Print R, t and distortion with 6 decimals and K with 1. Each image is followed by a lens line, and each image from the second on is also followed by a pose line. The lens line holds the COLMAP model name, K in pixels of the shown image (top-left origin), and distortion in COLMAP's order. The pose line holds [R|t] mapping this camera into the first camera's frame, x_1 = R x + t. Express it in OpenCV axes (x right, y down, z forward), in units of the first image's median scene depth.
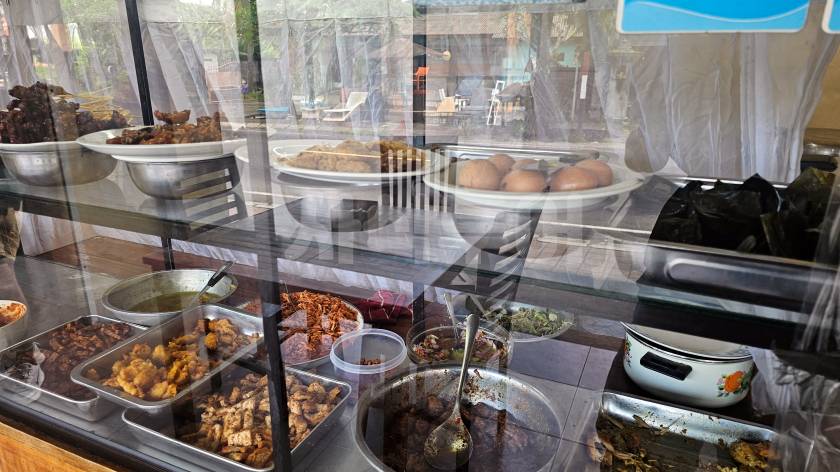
lens RADIAL K [[573.1, 0, 420.0], [0, 573.1, 236.0], [0, 0, 1]] dist [0.002210, 0.001332]
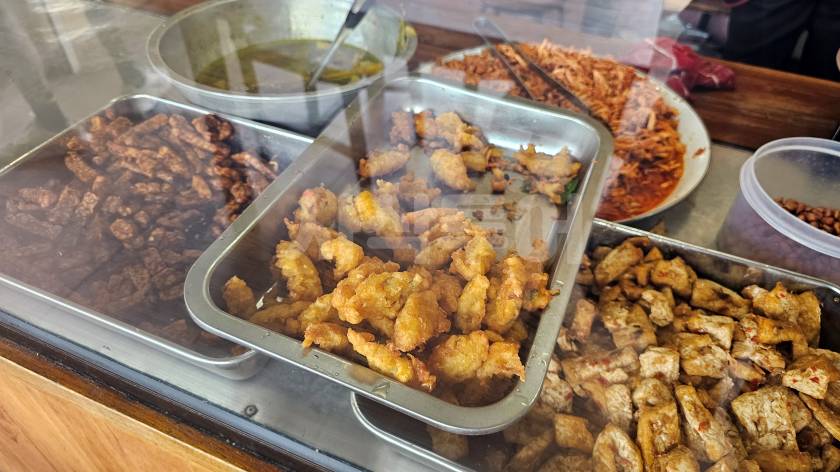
lens RADIAL K [[573.1, 0, 420.0], [0, 573.1, 236.0], [0, 0, 1]] dist [0.002210, 0.001332]
pose [[0.999301, -0.005422, 0.036978, -0.383827], [-0.010941, 0.903634, 0.428166, 0.042084], [-0.035736, -0.428271, 0.902943, 0.558030]]
